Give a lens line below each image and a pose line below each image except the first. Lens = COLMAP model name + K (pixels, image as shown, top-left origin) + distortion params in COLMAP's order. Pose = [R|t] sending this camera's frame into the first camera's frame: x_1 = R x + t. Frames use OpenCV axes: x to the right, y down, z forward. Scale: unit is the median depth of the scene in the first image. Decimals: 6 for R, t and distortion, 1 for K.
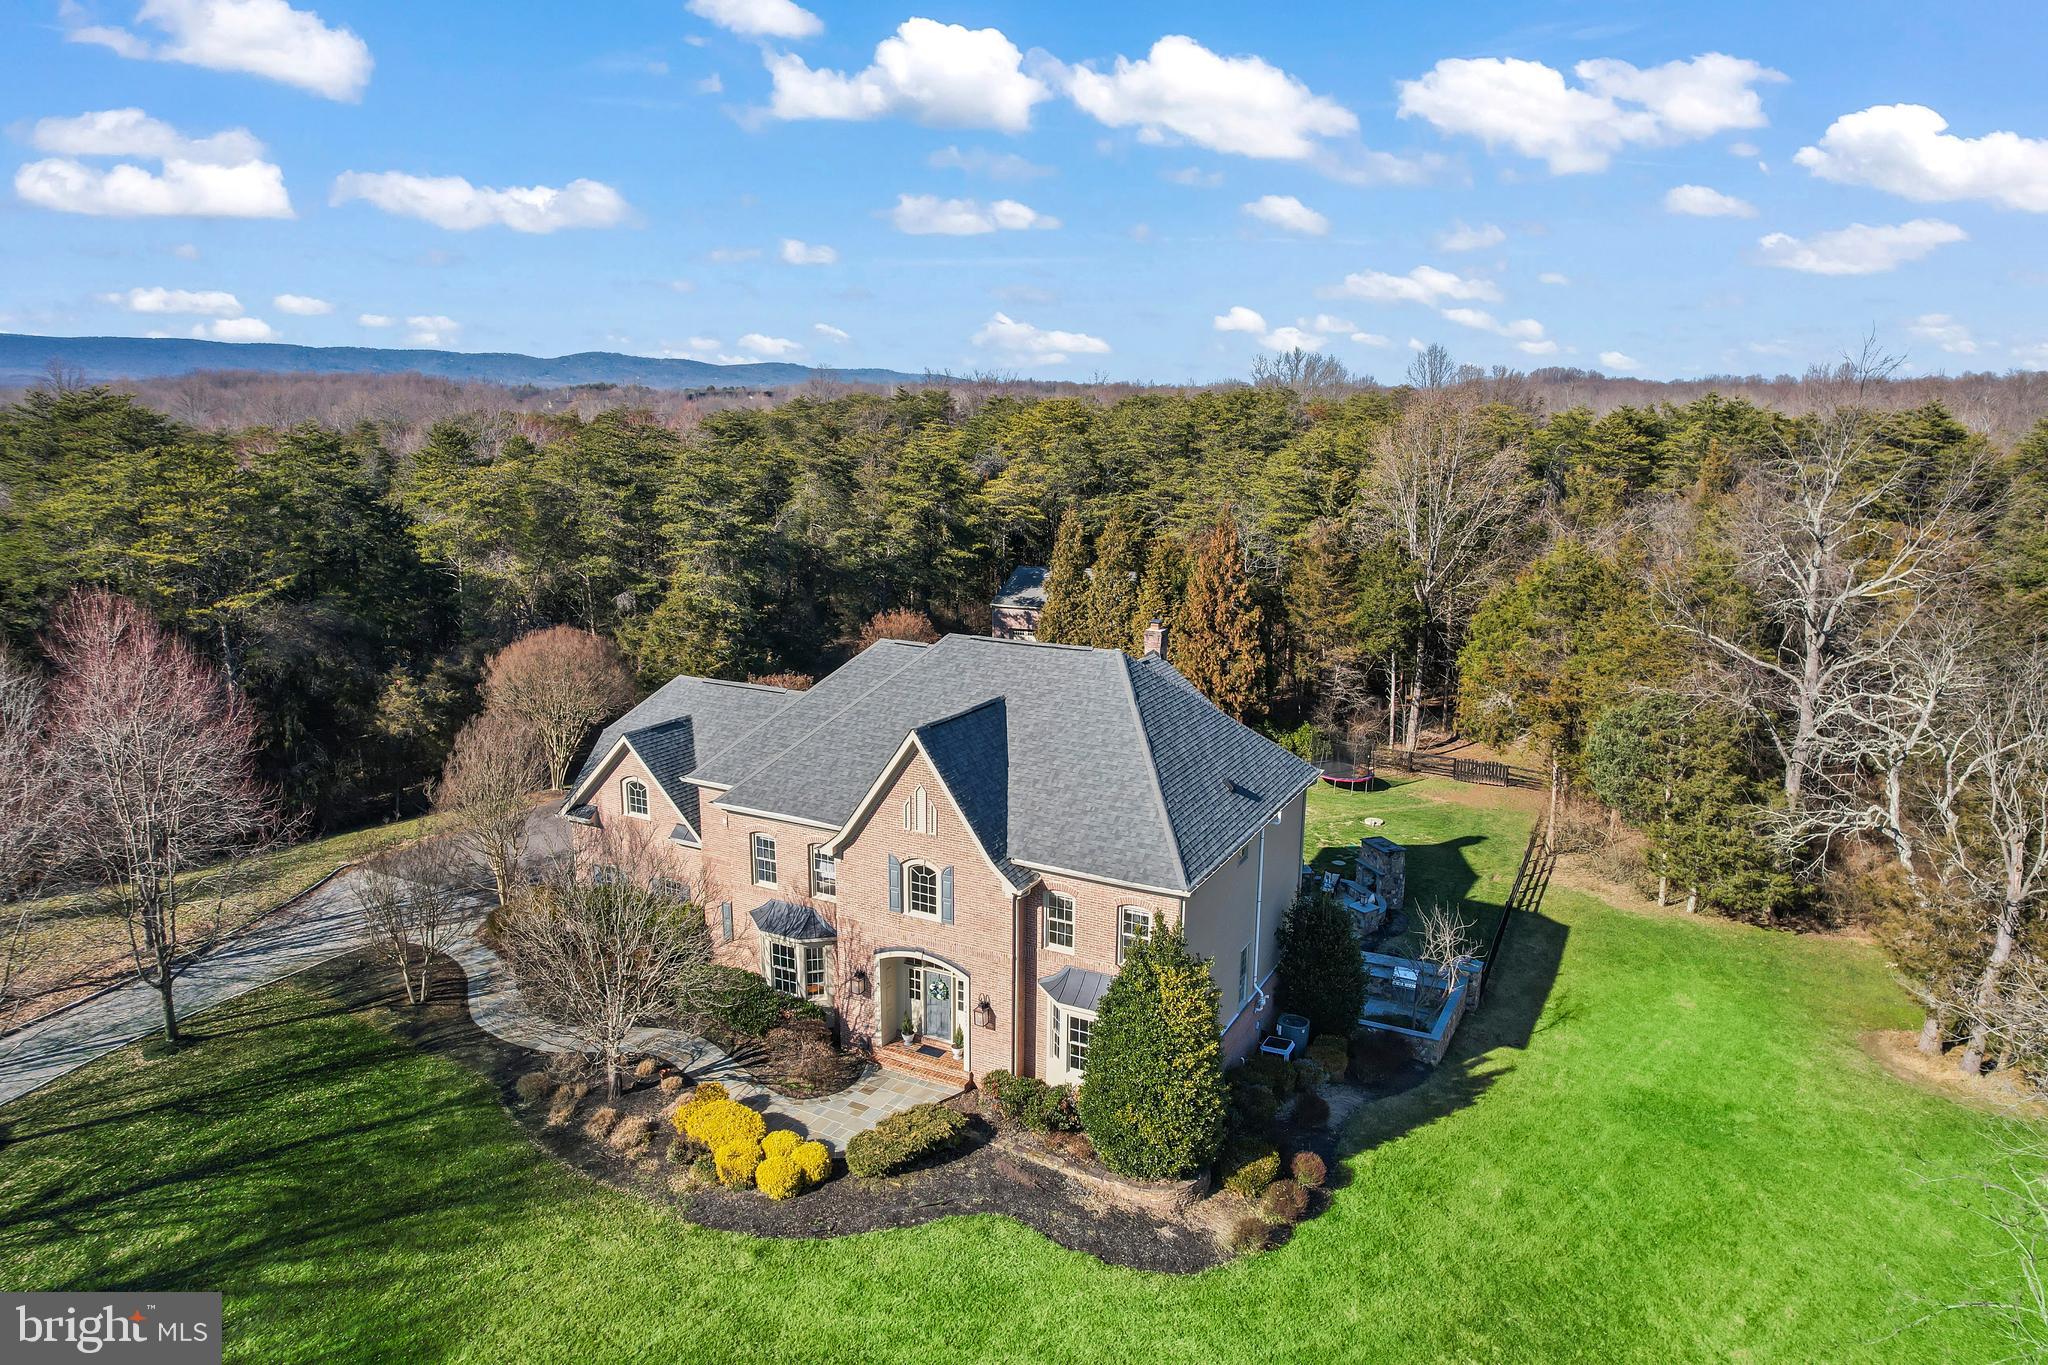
lens RADIAL K [[1313.3, 0, 1024.0], [0, 1313.3, 682.5], [0, 0, 1]] dist [-0.075275, 0.065758]
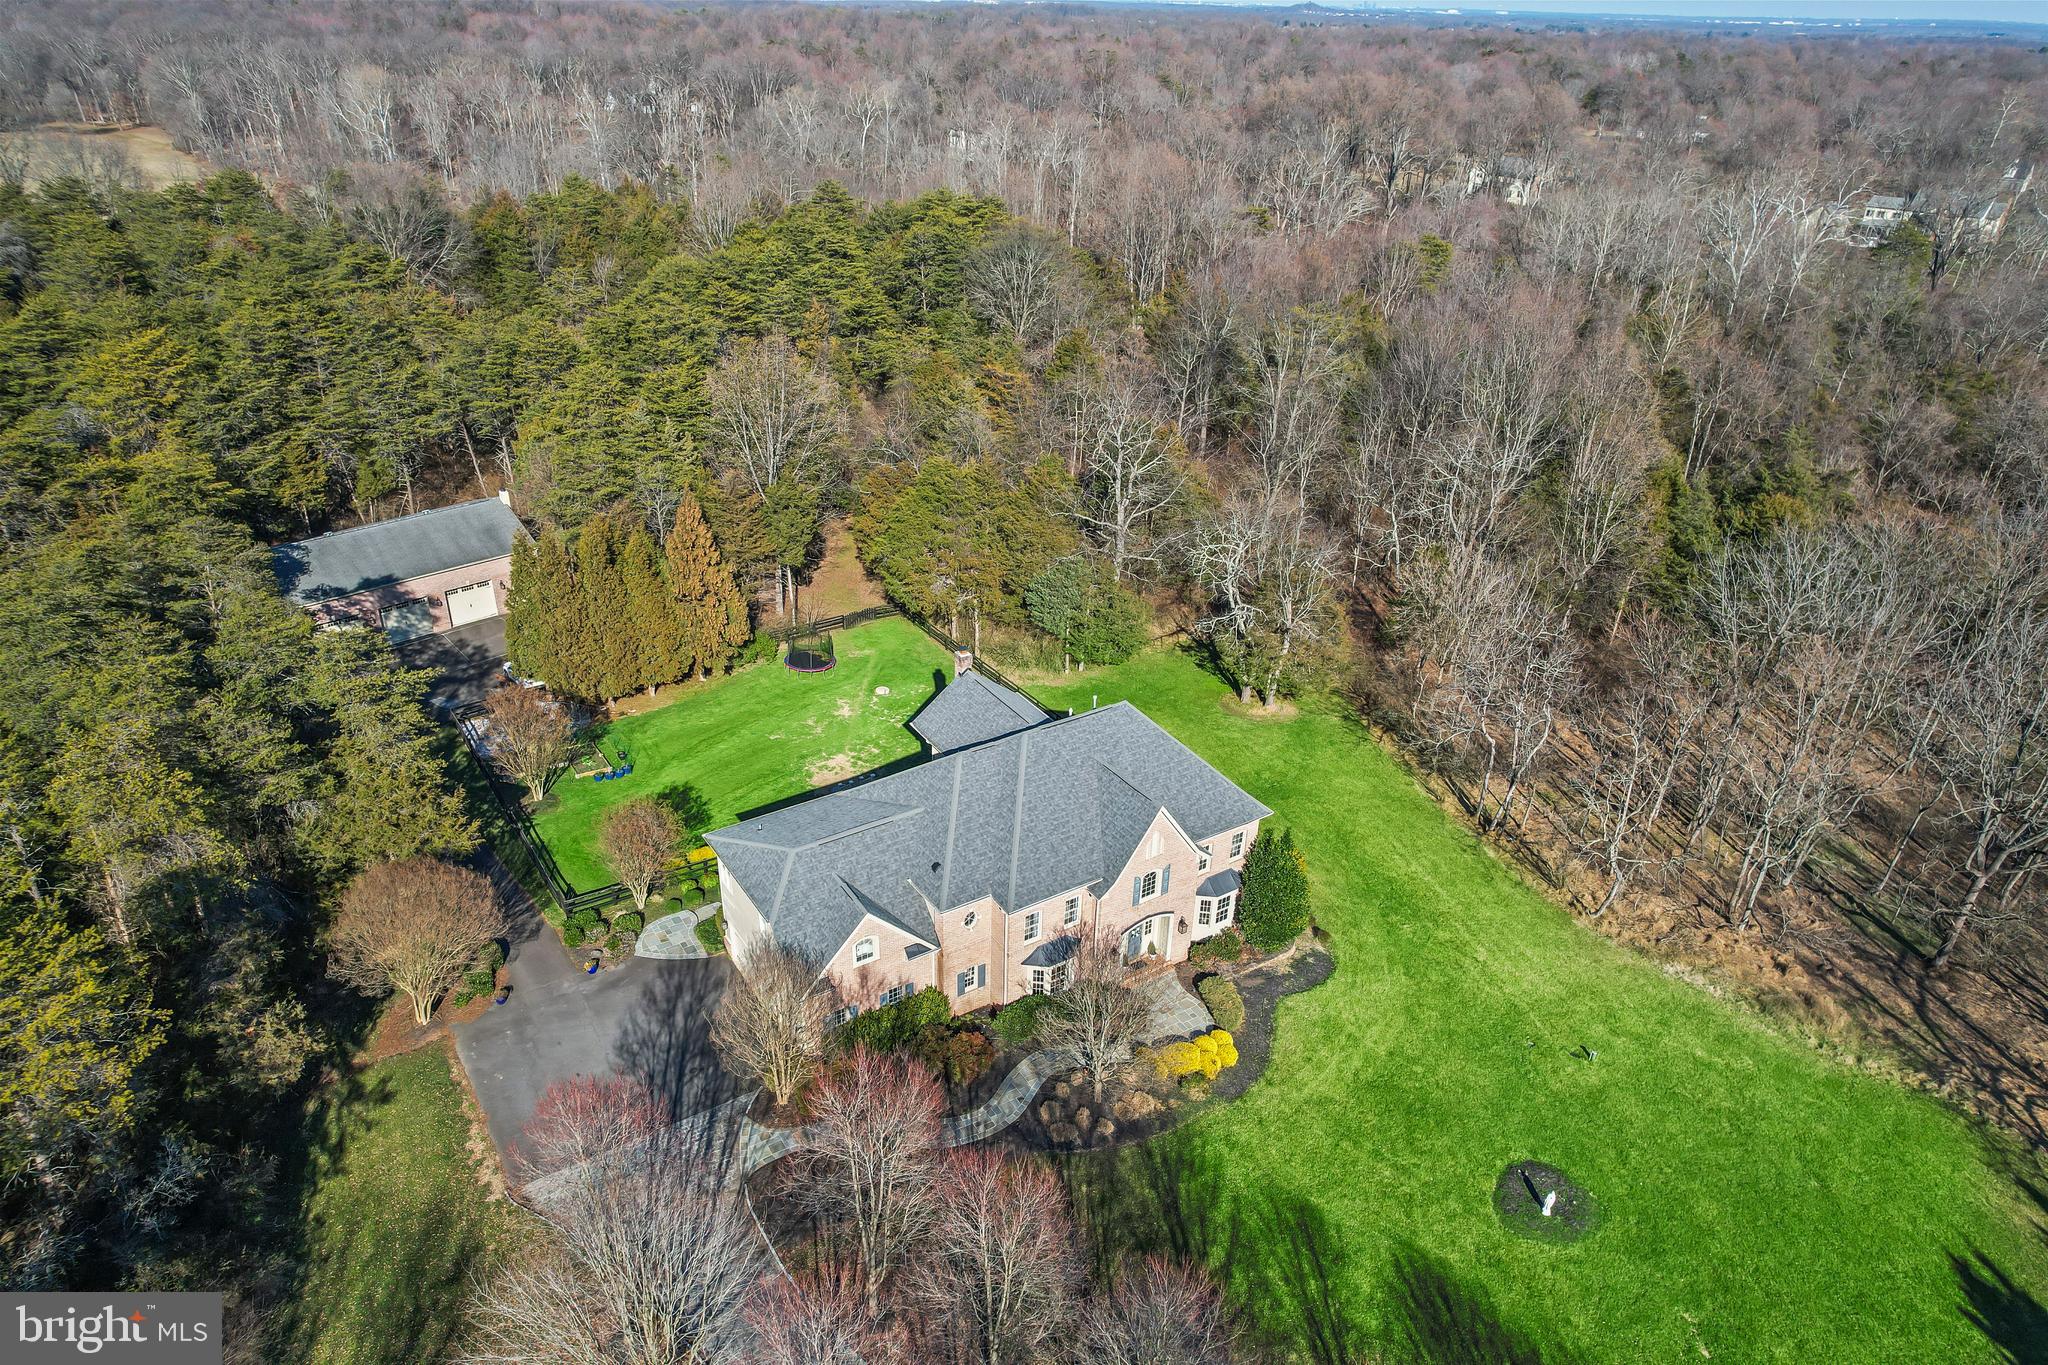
lens RADIAL K [[1313.3, 0, 1024.0], [0, 1313.3, 682.5], [0, 0, 1]] dist [-0.075275, 0.065758]
pose [[0.490284, -0.410930, 0.768608, -1.281200], [0.167801, 0.909880, 0.379422, -0.711822], [-0.855257, -0.057052, 0.515054, 0.265722]]
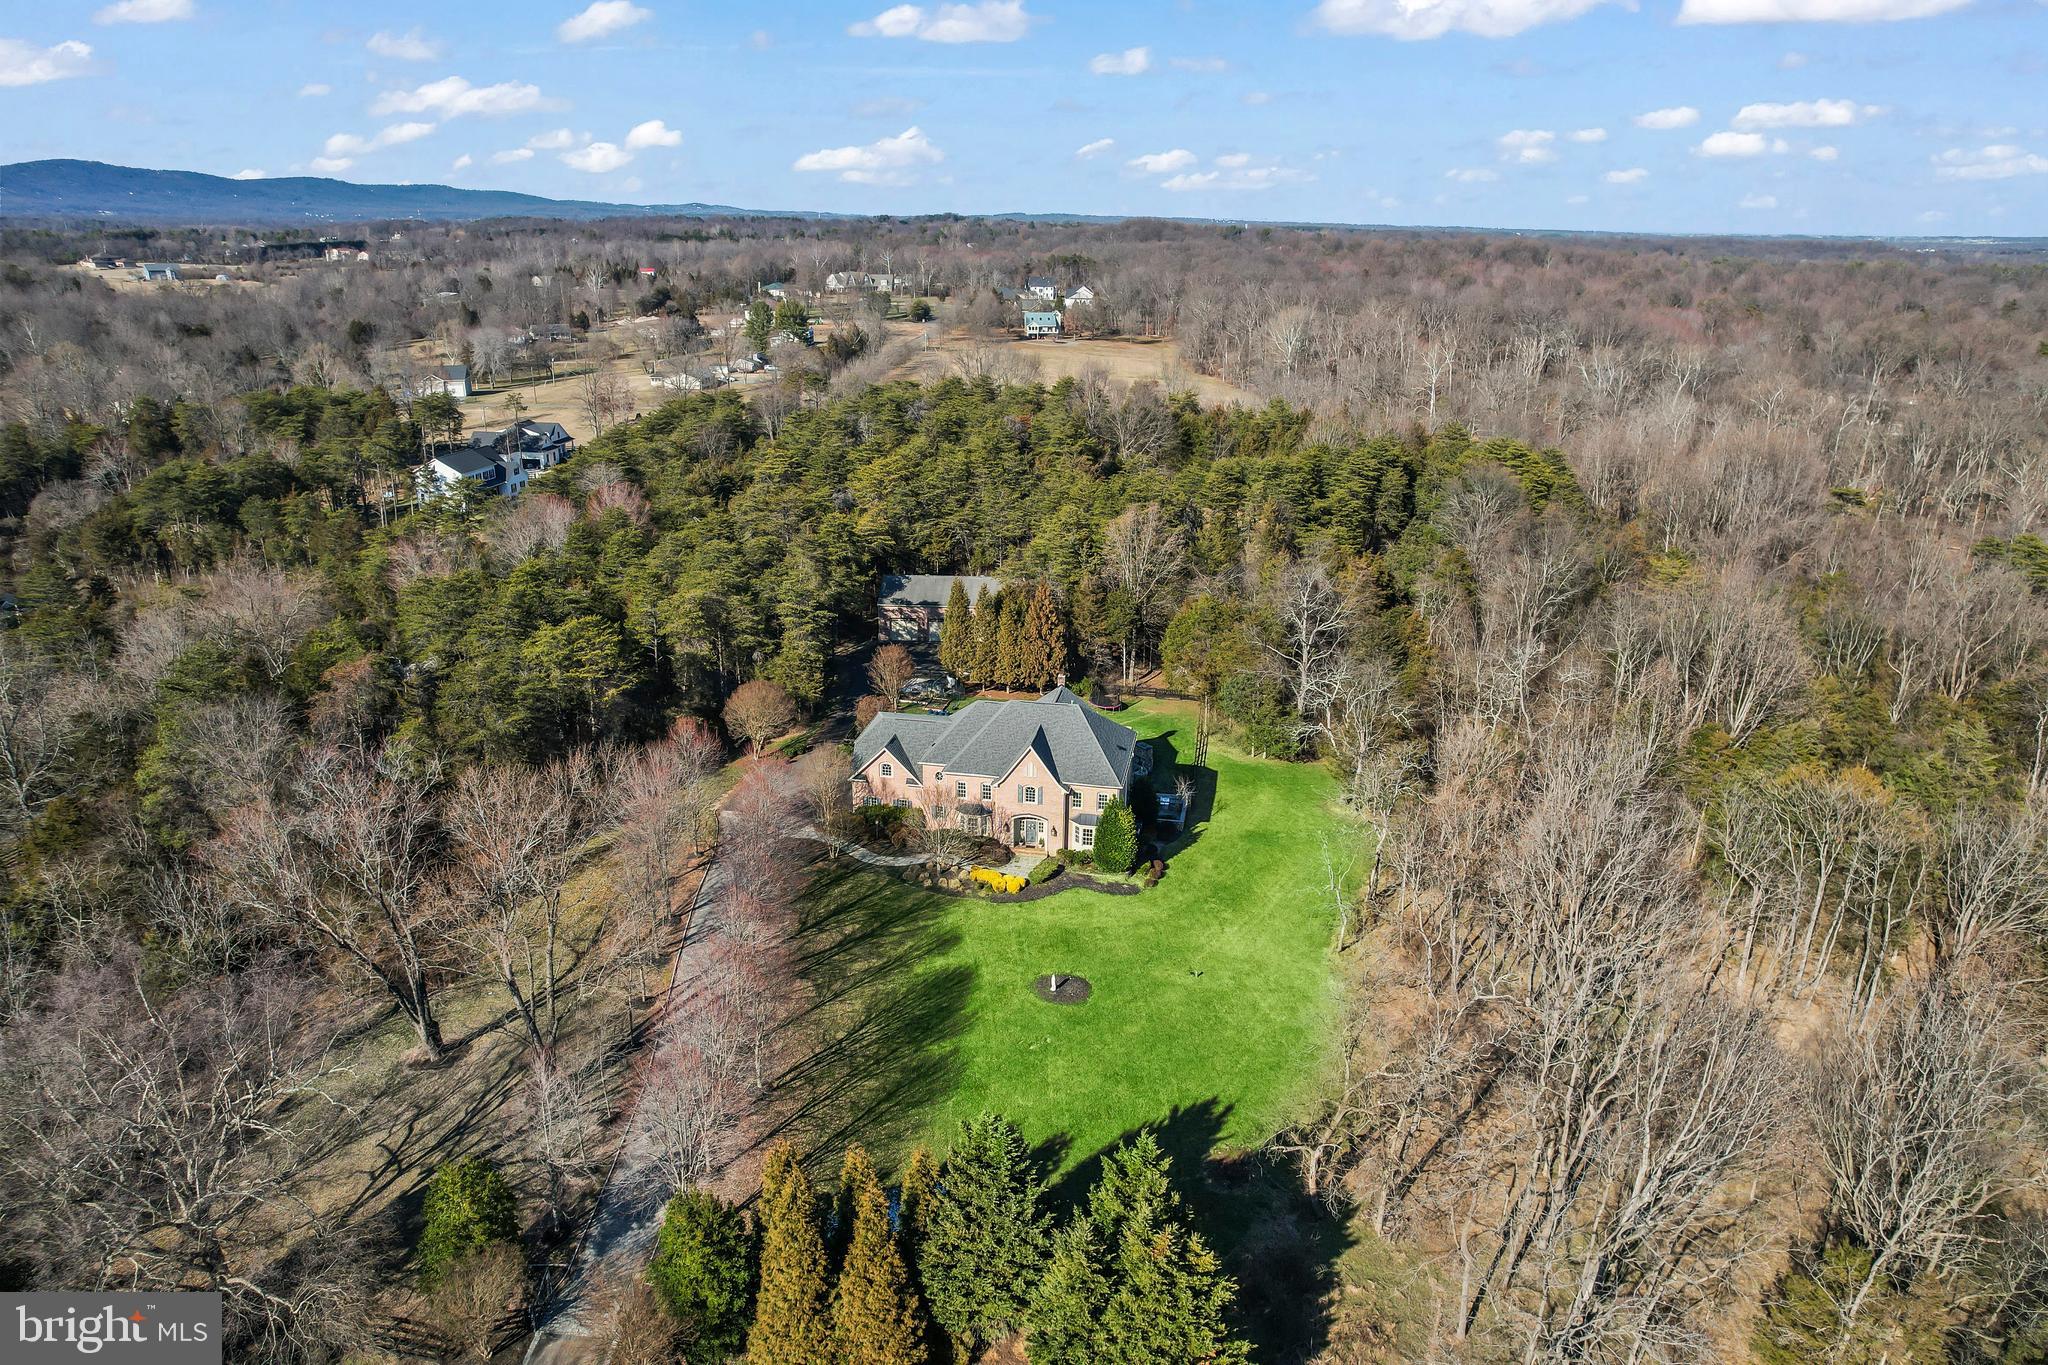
lens RADIAL K [[1313.3, 0, 1024.0], [0, 1313.3, 682.5], [0, 0, 1]] dist [-0.075275, 0.065758]
pose [[0.955337, -0.098090, 0.278764, -0.863894], [0.059870, 0.987987, 0.142471, -0.504017], [-0.289390, -0.119419, 0.949733, -1.753553]]
